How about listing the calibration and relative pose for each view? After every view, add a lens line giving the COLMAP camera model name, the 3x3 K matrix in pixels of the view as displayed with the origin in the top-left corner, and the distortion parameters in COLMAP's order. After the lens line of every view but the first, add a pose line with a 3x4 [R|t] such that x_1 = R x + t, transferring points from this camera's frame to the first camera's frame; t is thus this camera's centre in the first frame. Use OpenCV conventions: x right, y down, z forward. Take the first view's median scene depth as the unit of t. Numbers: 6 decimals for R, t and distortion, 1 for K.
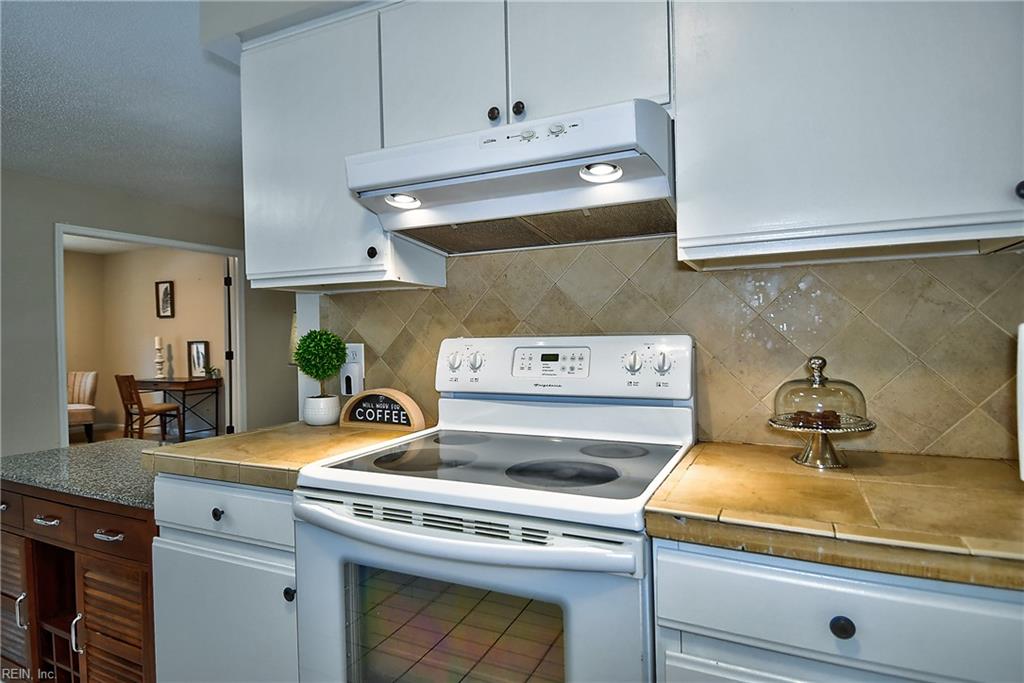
lens RADIAL K [[558.1, 0, 512.0], [0, 558.1, 341.5], [0, 0, 1]] dist [0.048012, -0.049176]
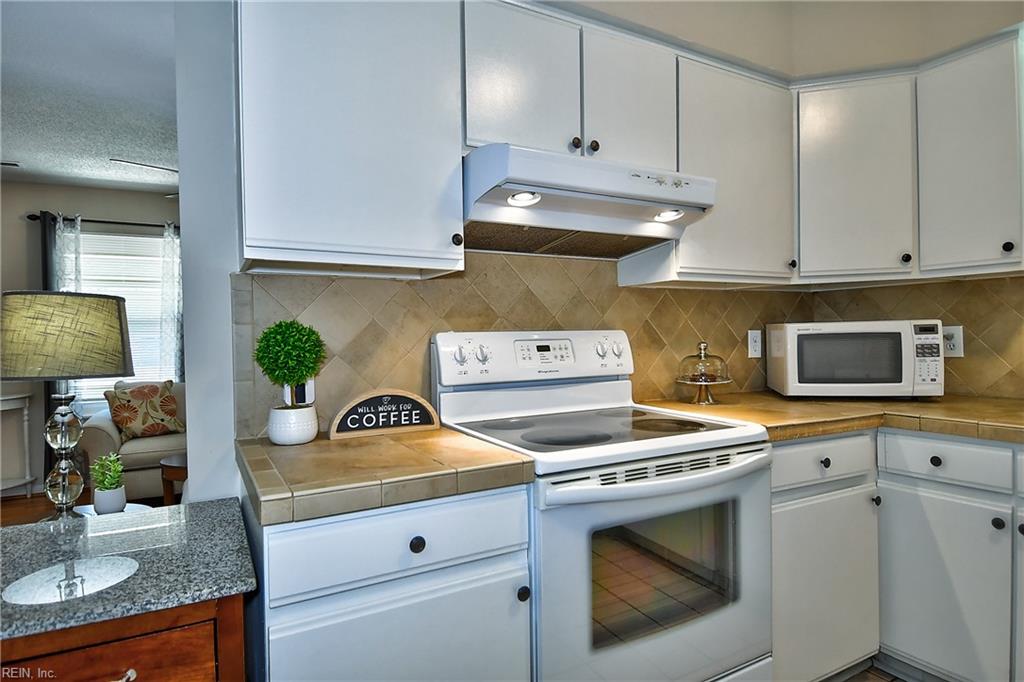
lens RADIAL K [[558.1, 0, 512.0], [0, 558.1, 341.0], [0, 0, 1]] dist [0.048012, -0.049176]
pose [[0.588377, -0.002132, 0.808584, -0.905261], [0.015959, 0.999832, -0.008976, 0.021986], [-0.808429, 0.018186, 0.588313, 0.344632]]
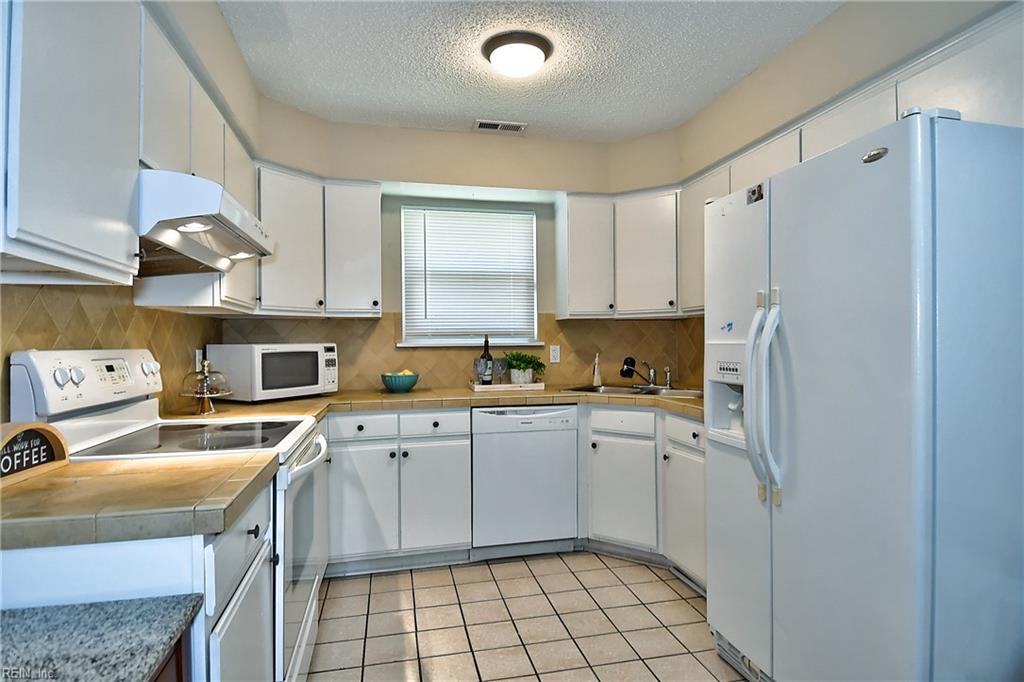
lens RADIAL K [[558.1, 0, 512.0], [0, 558.1, 341.0], [0, 0, 1]] dist [0.048012, -0.049176]
pose [[-0.612199, 0.026600, 0.790256, -1.274842], [0.030358, 0.999488, -0.010125, 0.009658], [-0.790121, 0.017792, -0.612693, 1.025591]]
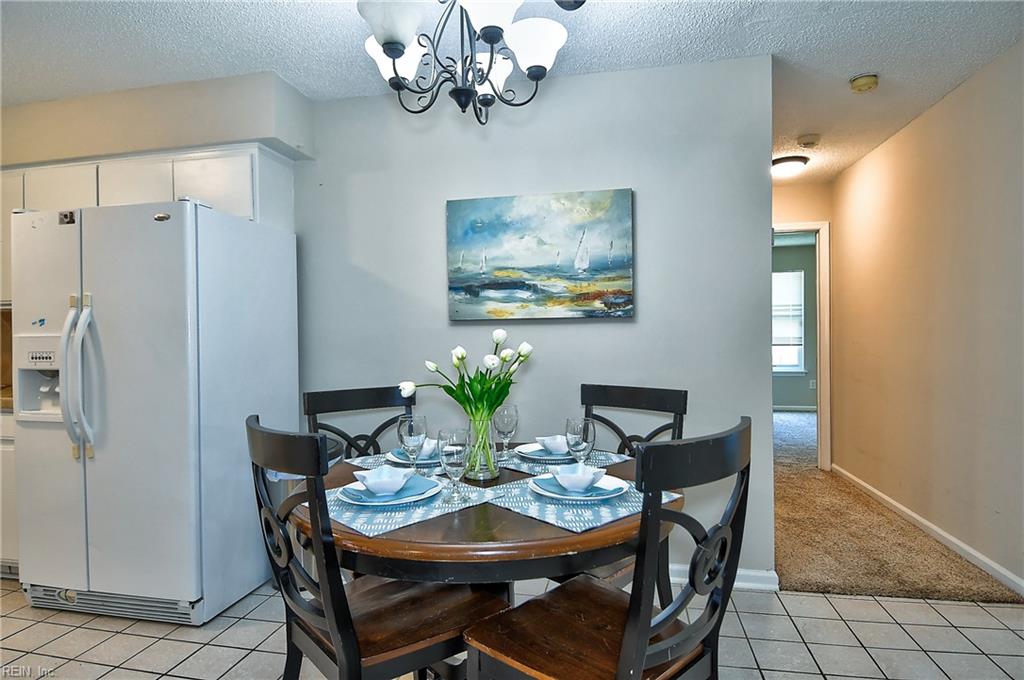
lens RADIAL K [[546.3, 0, 512.0], [0, 546.3, 340.0], [0, 0, 1]] dist [0.046035, -0.038306]
pose [[-0.969977, 0.035209, -0.240633, -1.444852], [0.029514, 0.999193, 0.027232, 0.024138], [0.241398, 0.019312, -0.970234, 1.620139]]
